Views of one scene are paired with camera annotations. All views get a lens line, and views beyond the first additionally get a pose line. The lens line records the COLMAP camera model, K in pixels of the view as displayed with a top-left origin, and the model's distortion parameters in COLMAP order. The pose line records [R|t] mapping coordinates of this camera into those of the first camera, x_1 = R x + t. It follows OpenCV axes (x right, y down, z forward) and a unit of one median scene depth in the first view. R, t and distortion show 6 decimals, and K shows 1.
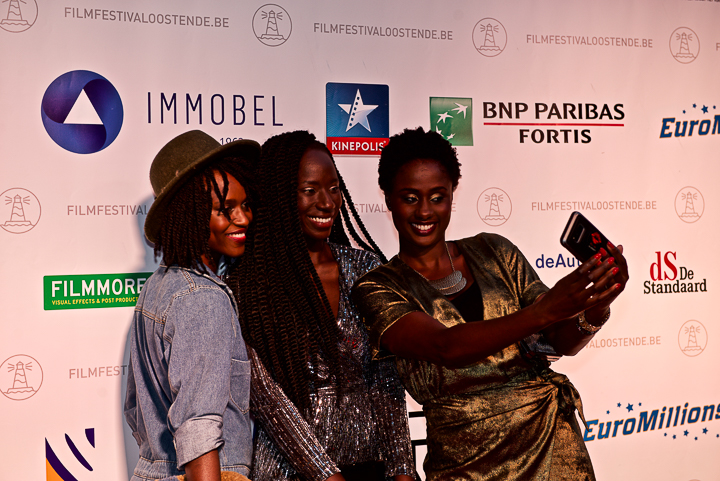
lens RADIAL K [[1402.1, 0, 361.6], [0, 1402.1, 239.5], [0, 0, 1]] dist [0.184454, 0.000000]
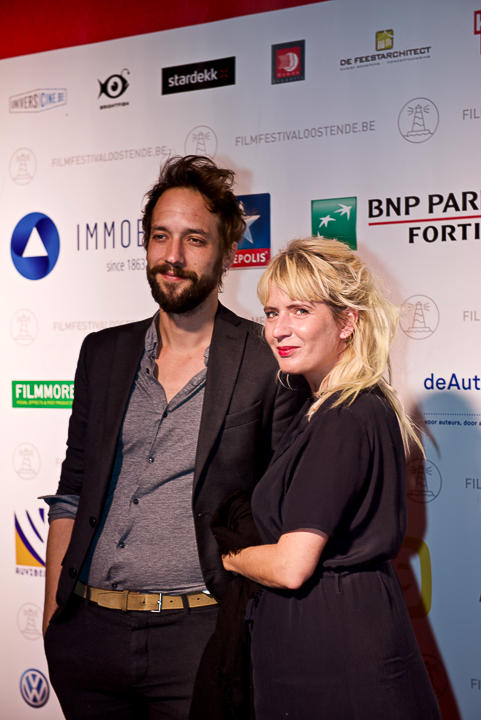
lens RADIAL K [[1584.7, 0, 149.2], [0, 1584.7, 352.8], [0, 0, 1]] dist [0.115414, 0.000000]
pose [[0.419659, 0.014496, -0.907566, 0.998106], [0.001221, 0.999863, 0.016535, -0.019428], [0.907681, -0.008048, 0.419584, 0.480901]]
